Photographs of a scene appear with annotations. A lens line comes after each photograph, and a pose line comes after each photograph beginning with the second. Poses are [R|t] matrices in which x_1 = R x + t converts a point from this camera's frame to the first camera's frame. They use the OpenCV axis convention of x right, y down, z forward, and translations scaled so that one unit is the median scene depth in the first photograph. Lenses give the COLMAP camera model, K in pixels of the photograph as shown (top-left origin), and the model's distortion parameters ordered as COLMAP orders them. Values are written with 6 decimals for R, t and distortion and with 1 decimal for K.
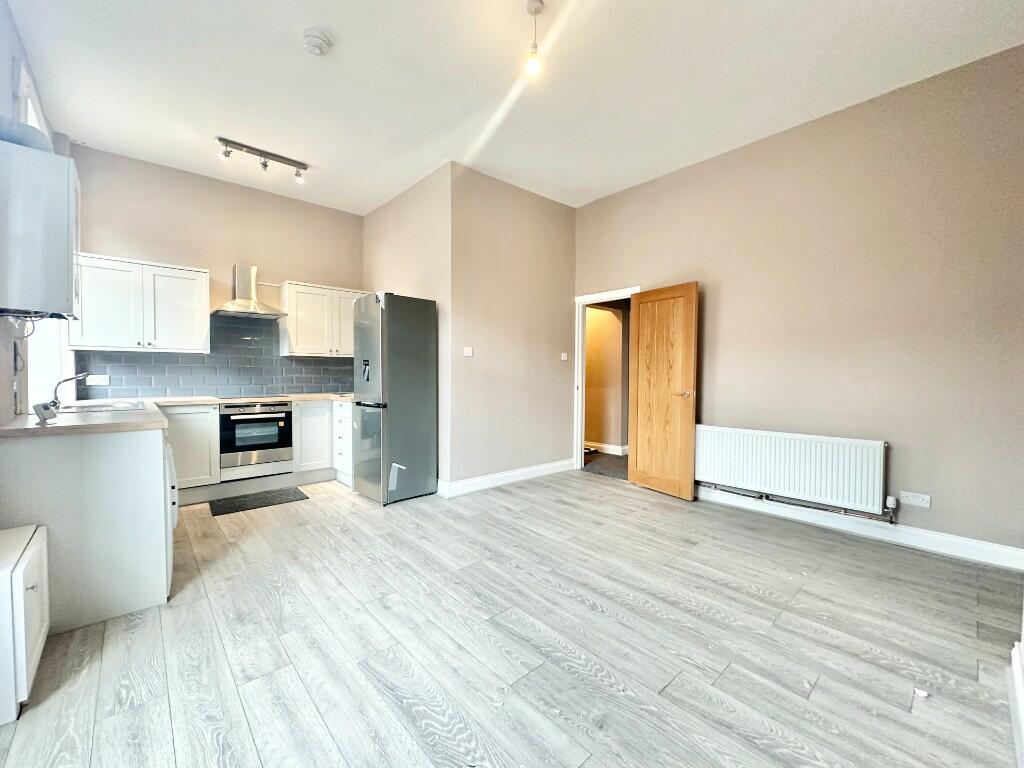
lens RADIAL K [[414.4, 0, 512.0], [0, 414.4, 384.0], [0, 0, 1]] dist [-0.007740, 0.000075]
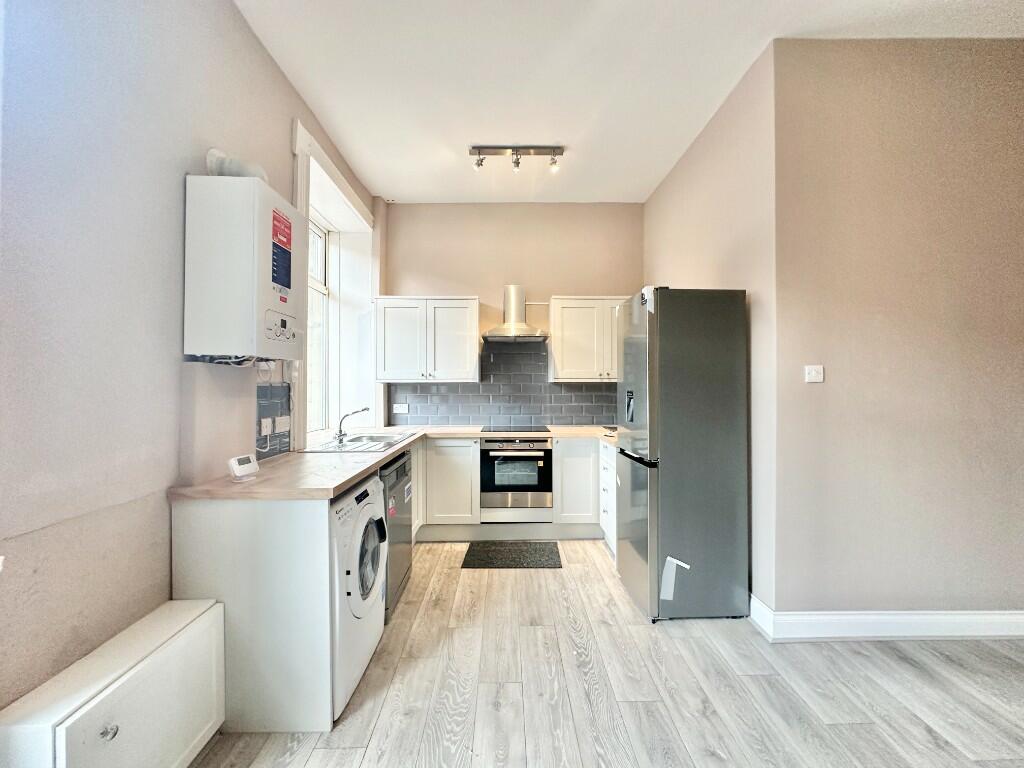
lens RADIAL K [[407.0, 0, 512.0], [0, 407.0, 384.0], [0, 0, 1]] dist [-0.000203, 0.000037]
pose [[0.752117, -0.009879, -0.658956, -0.054608], [-0.012201, 0.999508, -0.028910, -0.046556], [0.658917, 0.029784, 0.751626, 0.360793]]
